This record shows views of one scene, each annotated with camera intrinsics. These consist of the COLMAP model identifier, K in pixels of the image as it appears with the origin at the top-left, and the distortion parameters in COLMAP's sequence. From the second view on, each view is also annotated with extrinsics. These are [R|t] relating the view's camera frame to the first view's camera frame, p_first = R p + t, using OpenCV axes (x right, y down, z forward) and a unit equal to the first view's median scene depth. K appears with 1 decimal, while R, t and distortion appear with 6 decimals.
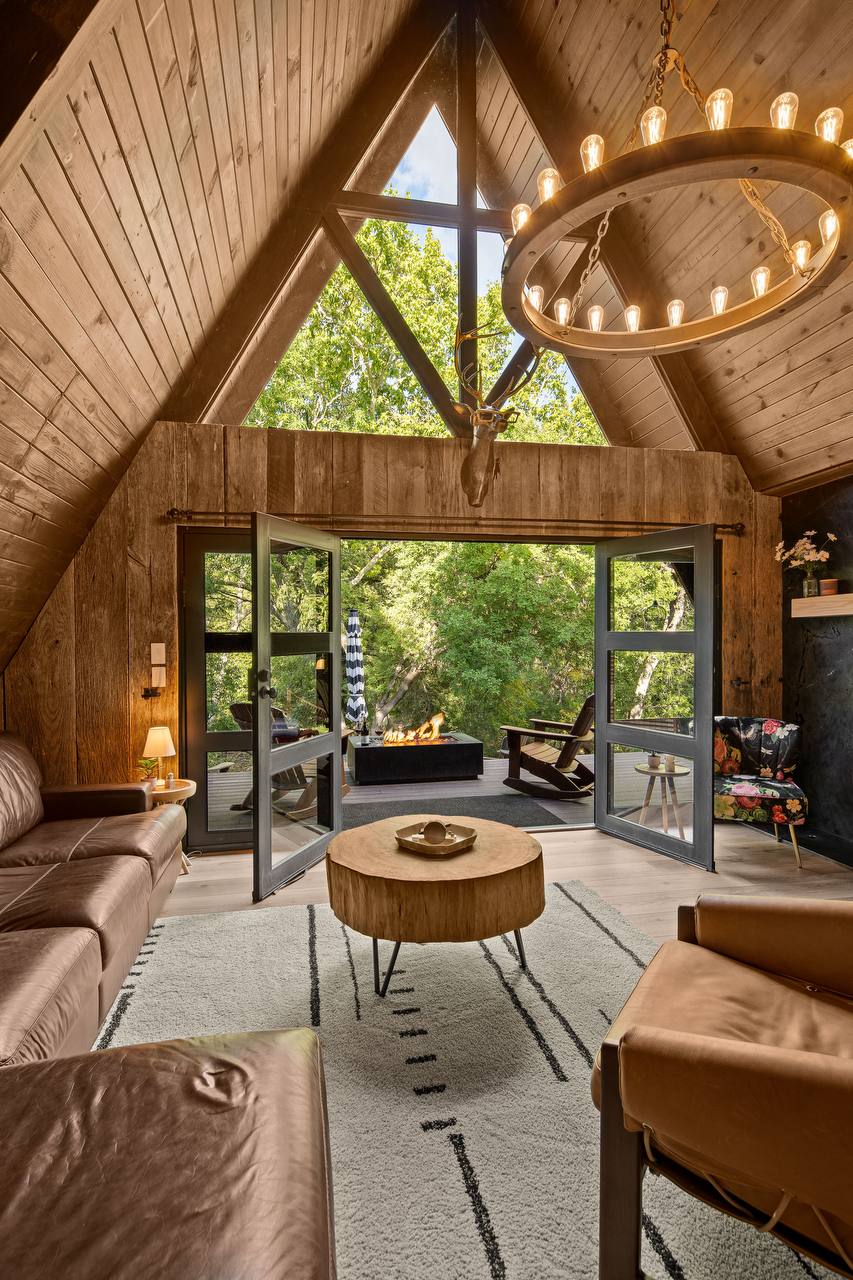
lens RADIAL K [[630.3, 0, 424.0], [0, 630.3, 646.1], [0, 0, 1]] dist [0.005846, -0.004720]
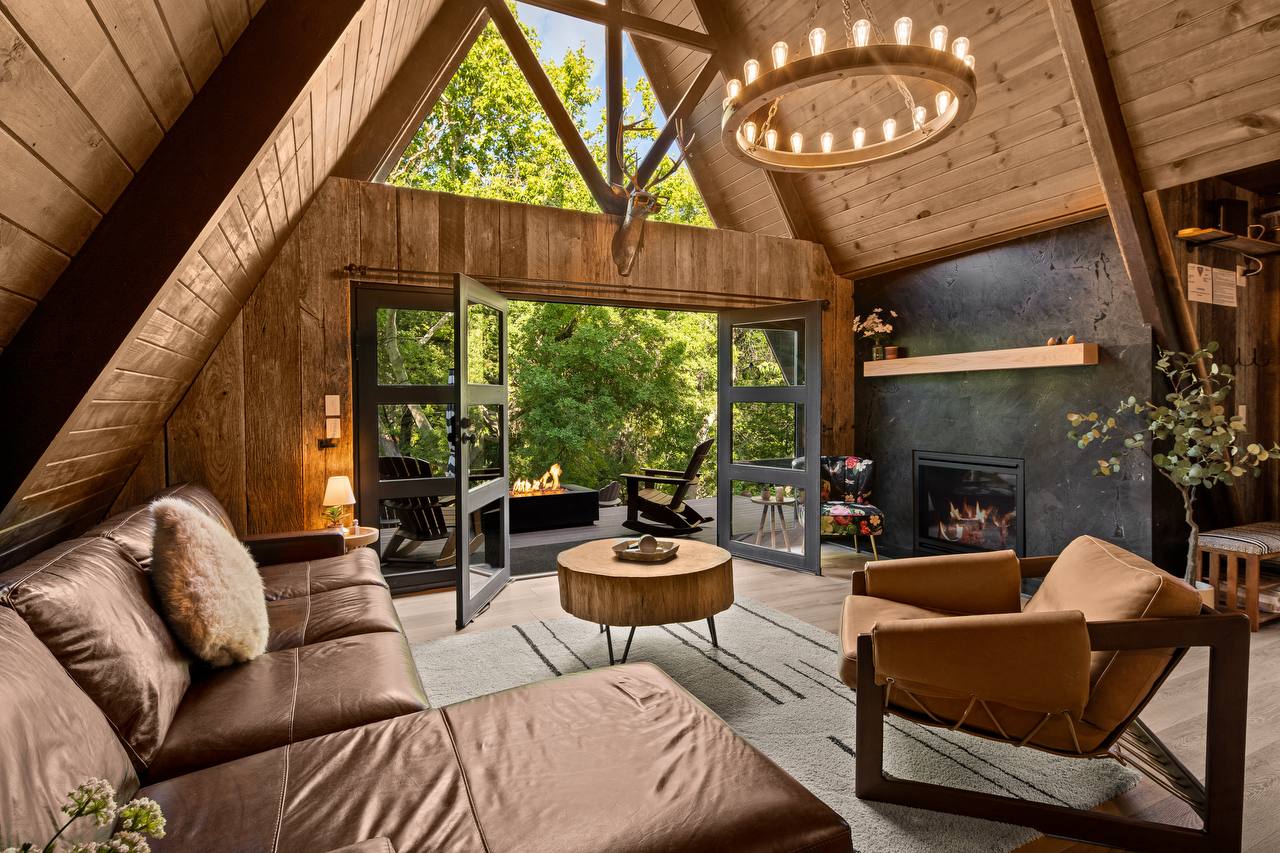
lens RADIAL K [[630.3, 0, 640.3], [0, 630.3, 418.3], [0, 0, 1]] dist [0.005846, -0.004720]
pose [[0.964647, -0.008479, 0.263407, -0.206396], [0.004717, 0.999878, 0.014913, 0.019679], [-0.263501, -0.013144, 0.964569, -0.115011]]
